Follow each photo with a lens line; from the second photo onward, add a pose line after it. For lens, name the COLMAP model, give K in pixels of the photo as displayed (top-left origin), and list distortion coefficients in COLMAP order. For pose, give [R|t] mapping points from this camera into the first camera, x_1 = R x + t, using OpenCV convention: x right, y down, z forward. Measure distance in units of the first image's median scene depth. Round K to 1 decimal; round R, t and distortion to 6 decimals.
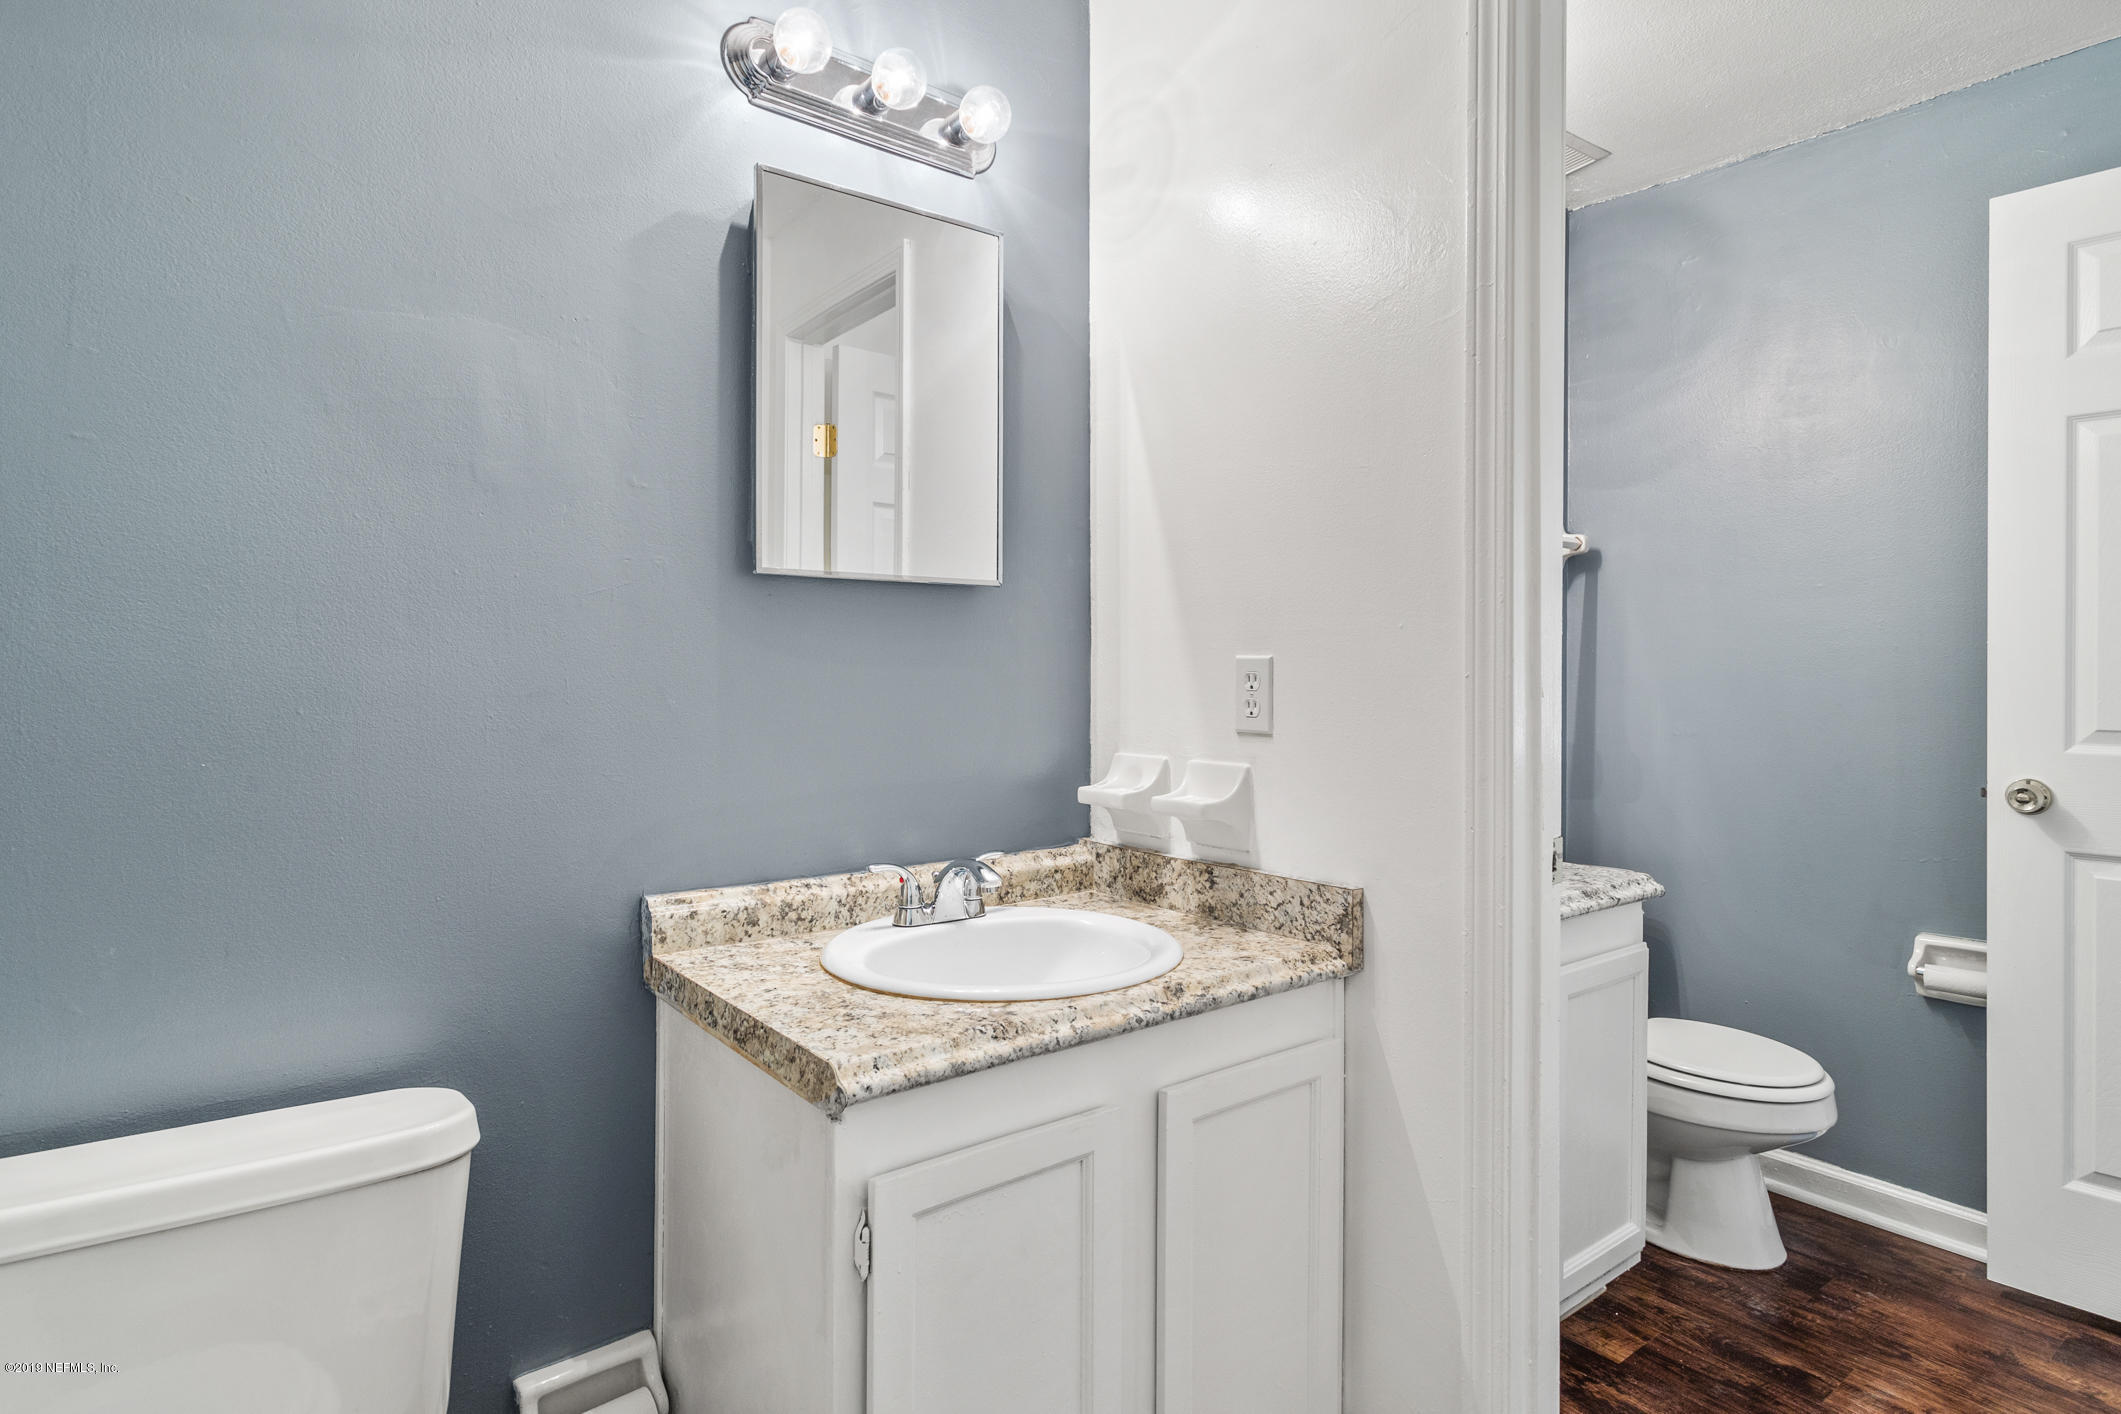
lens RADIAL K [[1105.9, 0, 1069.8], [0, 1105.9, 696.7], [0, 0, 1]] dist [-0.002467, -0.000162]
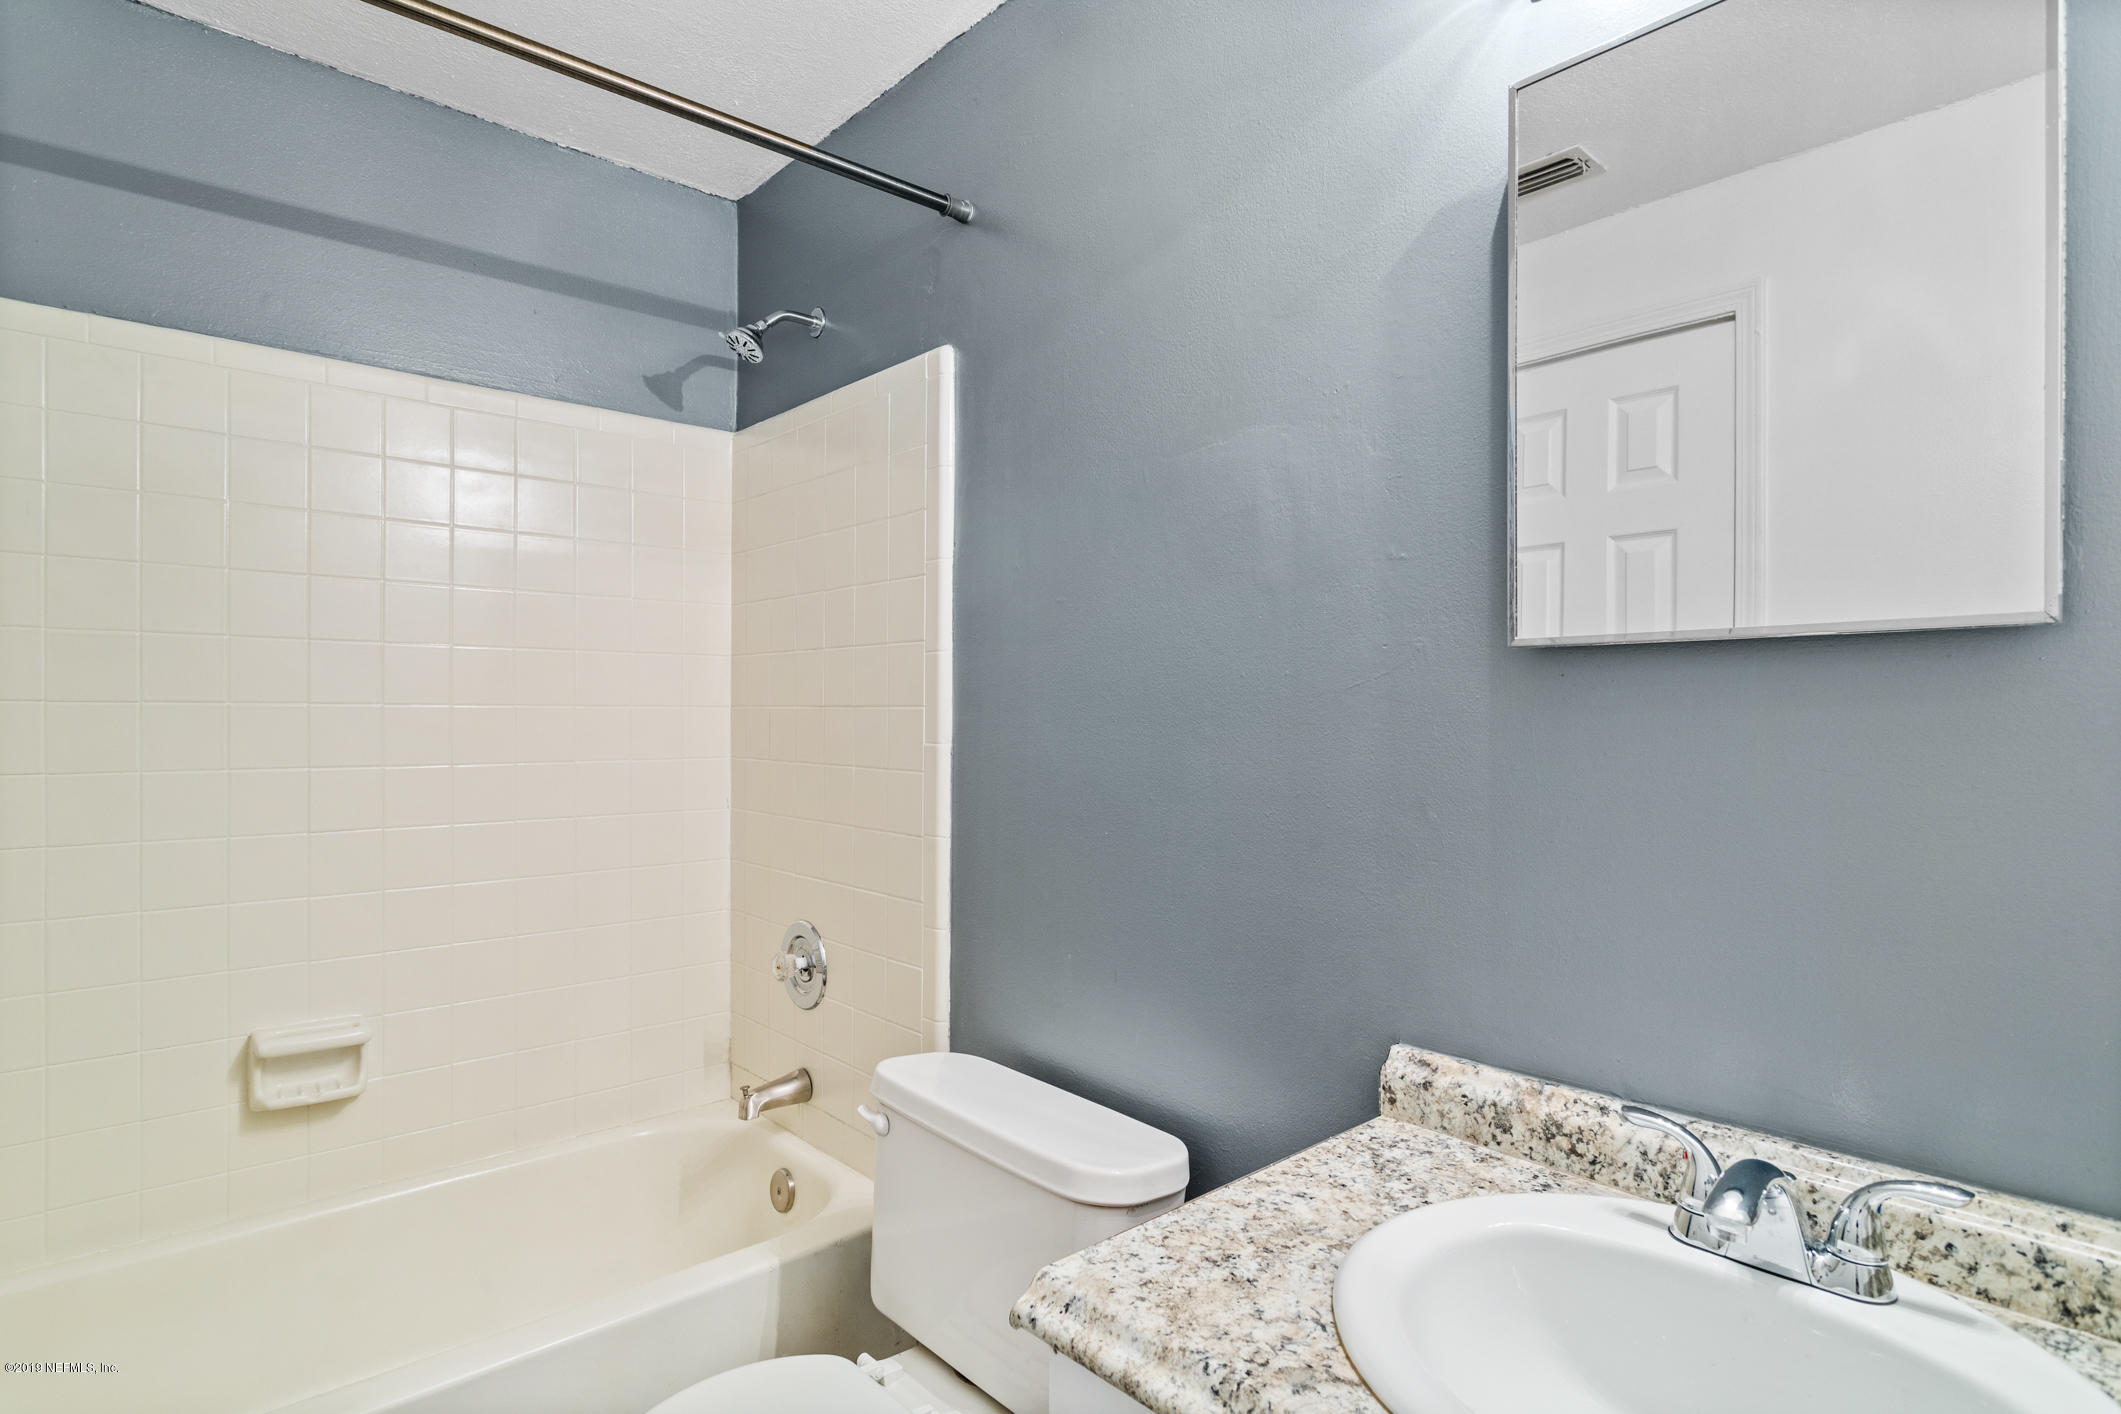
lens RADIAL K [[1112.4, 0, 1008.6], [0, 1112.4, 711.9], [0, 0, 1]] dist [-0.001939, 0.000752]
pose [[0.048614, -0.002148, -0.998815, 0.429236], [-0.020335, 0.999788, -0.003140, -0.060219], [0.998611, 0.020464, 0.048560, 0.633249]]
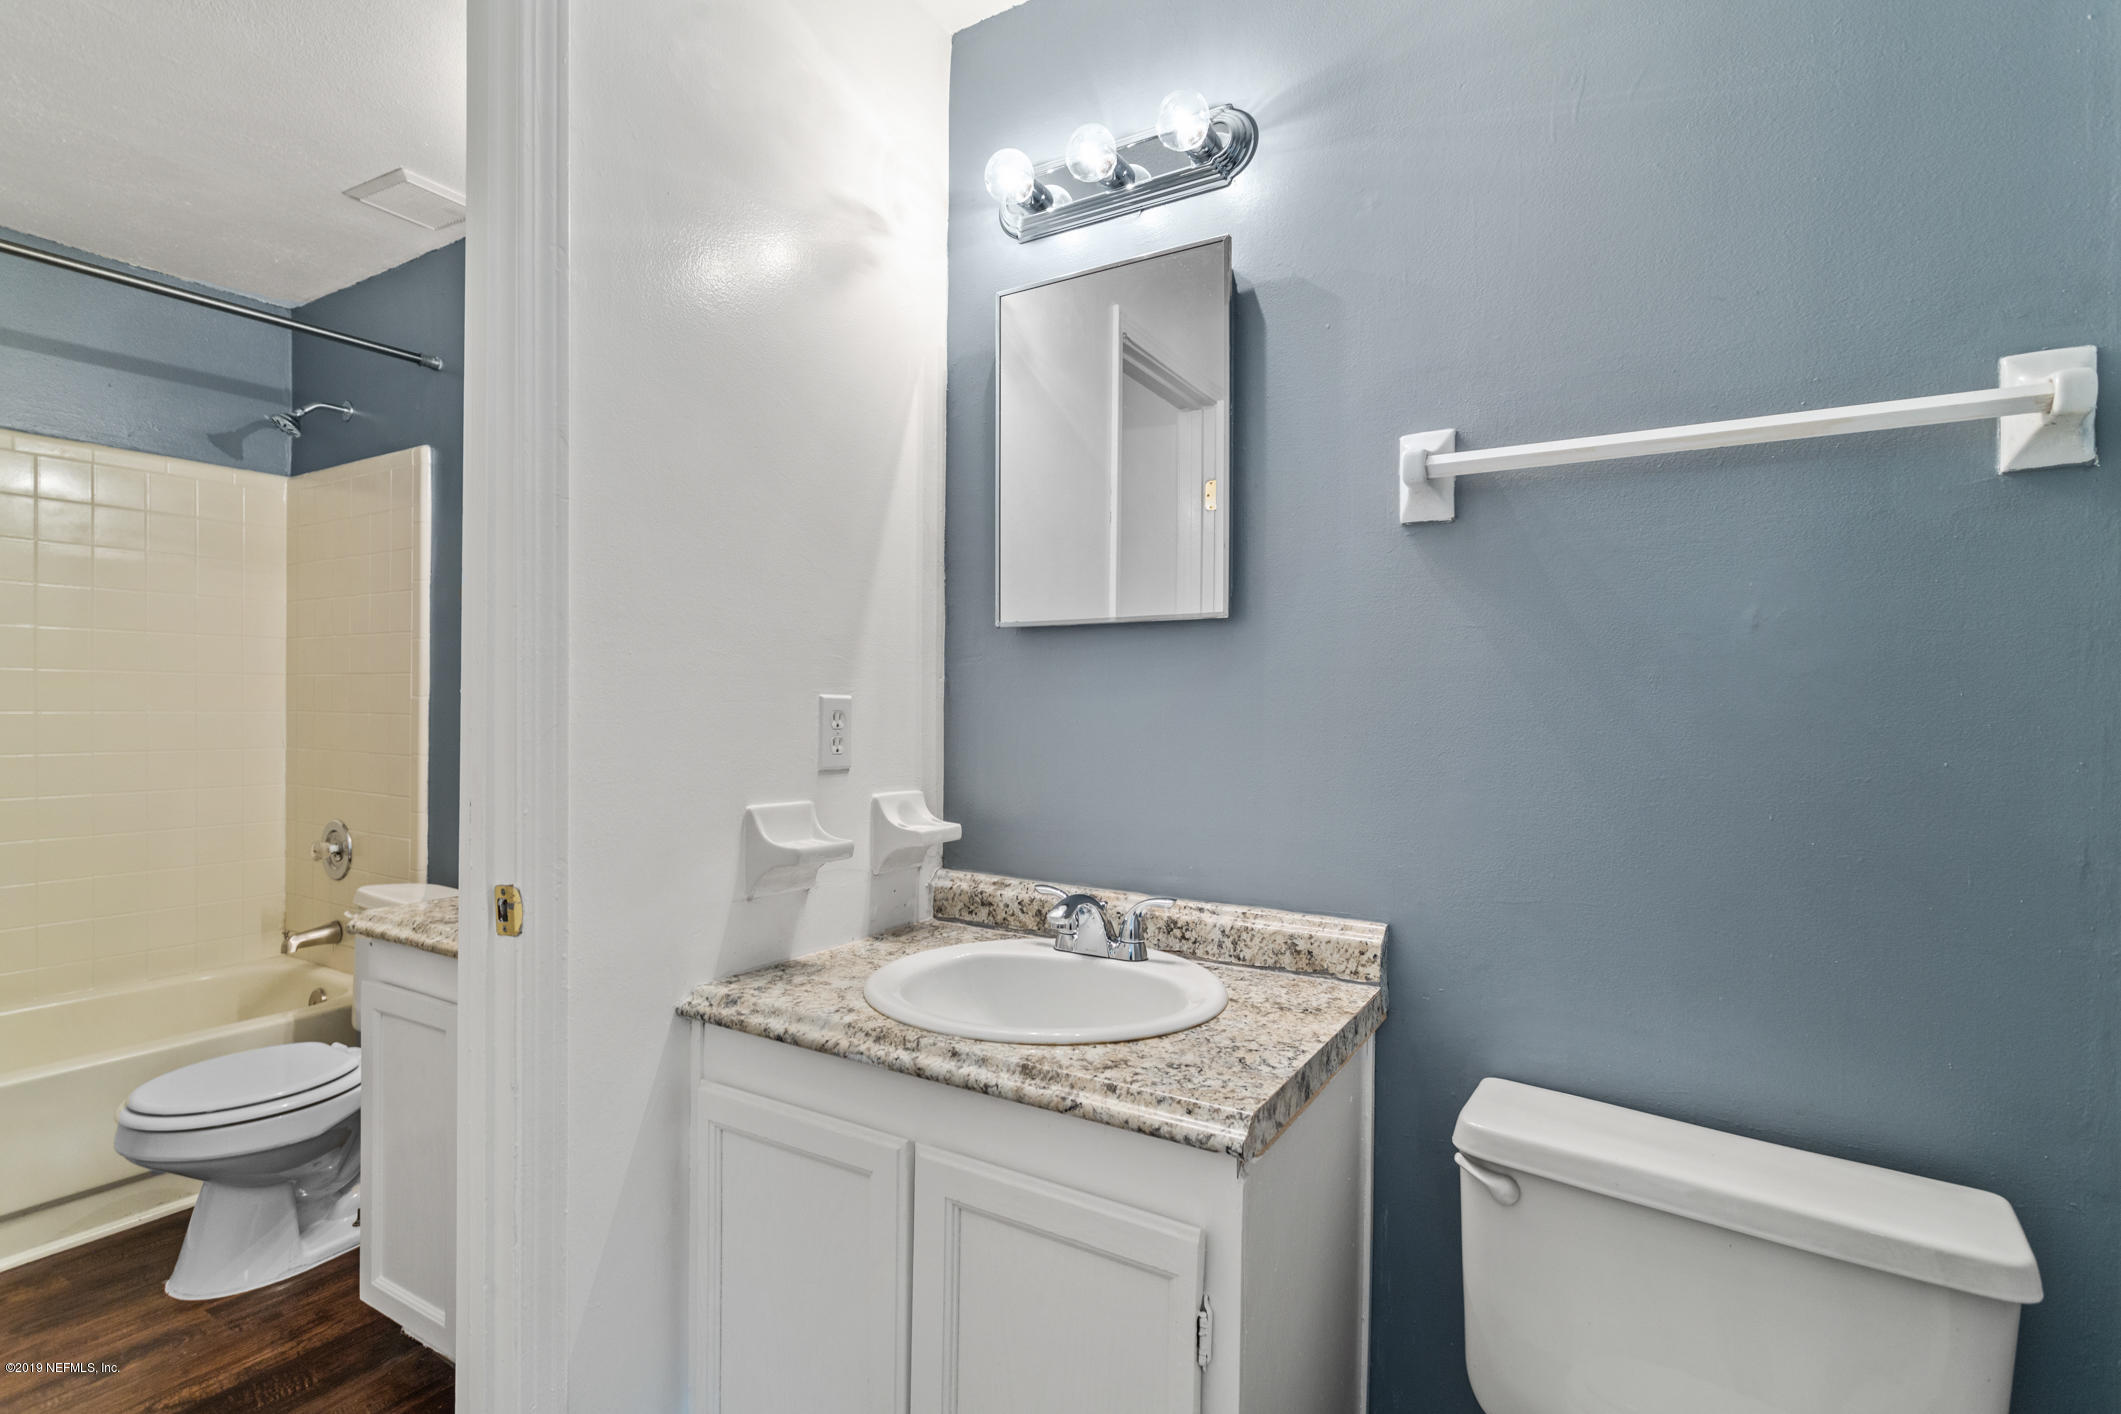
lens RADIAL K [[1043.6, 0, 1037.8], [0, 1043.6, 707.1], [0, 0, 1]] dist [-0.000512, 0.003124]
pose [[0.348333, 0.005963, -0.937352, 1.226679], [-0.021975, 0.999757, -0.001806, -0.031583], [0.937113, 0.021228, 0.348379, 0.966706]]
